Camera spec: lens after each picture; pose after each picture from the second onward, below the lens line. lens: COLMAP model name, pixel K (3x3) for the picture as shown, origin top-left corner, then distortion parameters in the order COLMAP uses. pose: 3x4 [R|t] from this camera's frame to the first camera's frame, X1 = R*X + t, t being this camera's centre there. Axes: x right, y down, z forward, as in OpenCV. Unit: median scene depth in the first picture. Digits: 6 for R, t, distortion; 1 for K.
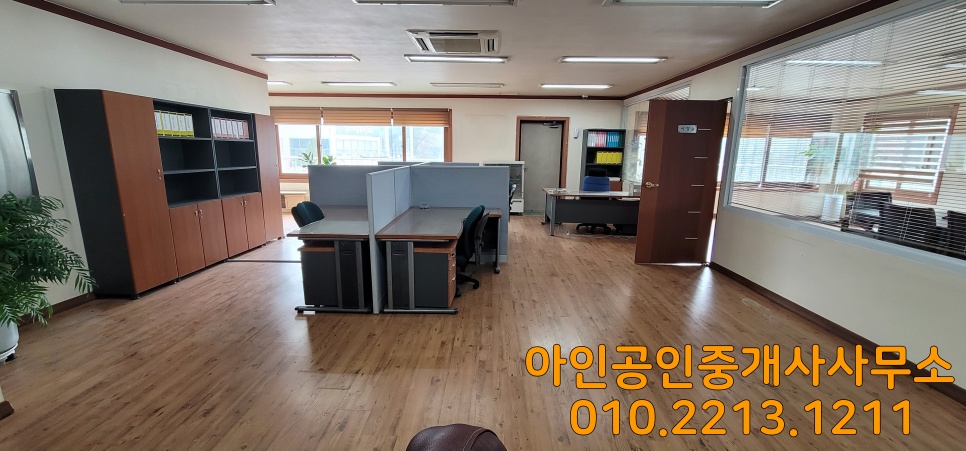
lens RADIAL K [[391.2, 0, 481.4], [0, 391.2, 226.6], [0, 0, 1]] dist [-0.002133, 0.000967]
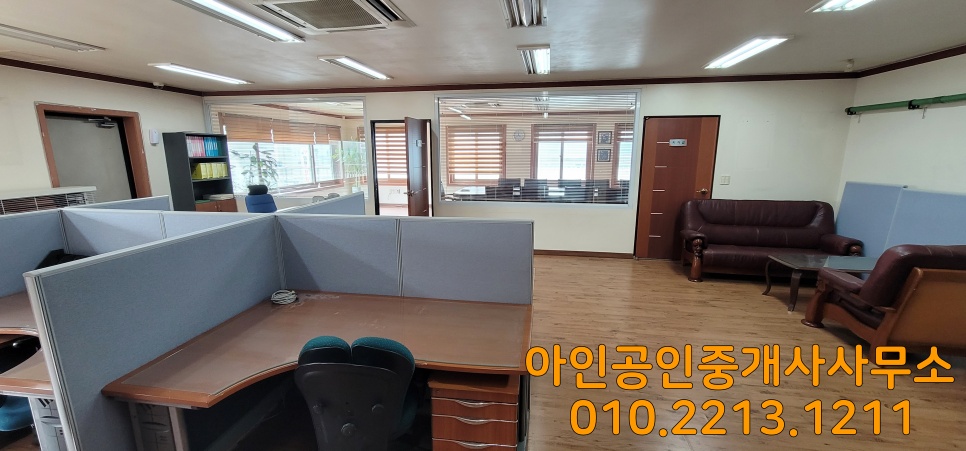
lens RADIAL K [[391.2, 0, 479.2], [0, 391.2, 228.8], [0, 0, 1]] dist [-0.002133, 0.000967]
pose [[0.145649, -0.209173, 0.966971, -0.471078], [0.196997, 0.963953, 0.178848, -0.126059], [-0.969525, 0.164441, 0.181605, 0.465891]]
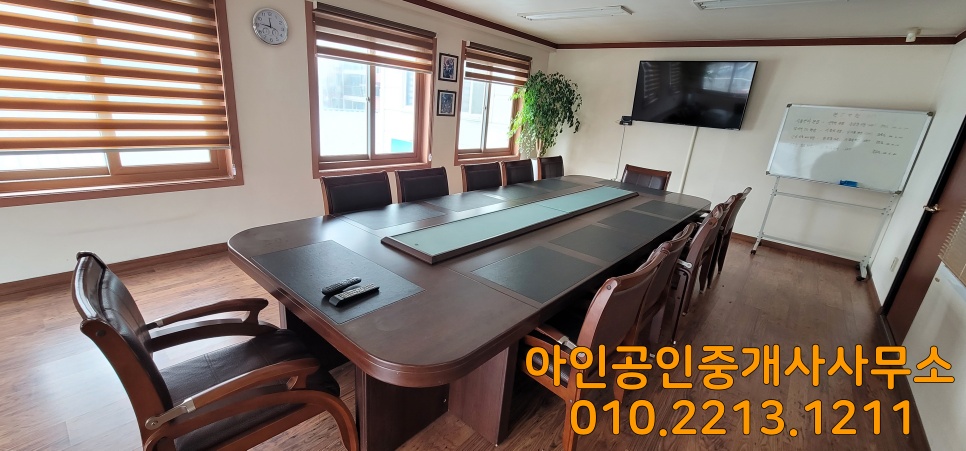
lens RADIAL K [[391.2, 0, 482.4], [0, 391.2, 225.7], [0, 0, 1]] dist [-0.002133, 0.000967]
pose [[-0.765268, -0.265861, 0.586245, 0.583396], [0.034030, 0.892743, 0.449279, -0.164195], [-0.642812, 0.363769, -0.674140, 0.802857]]
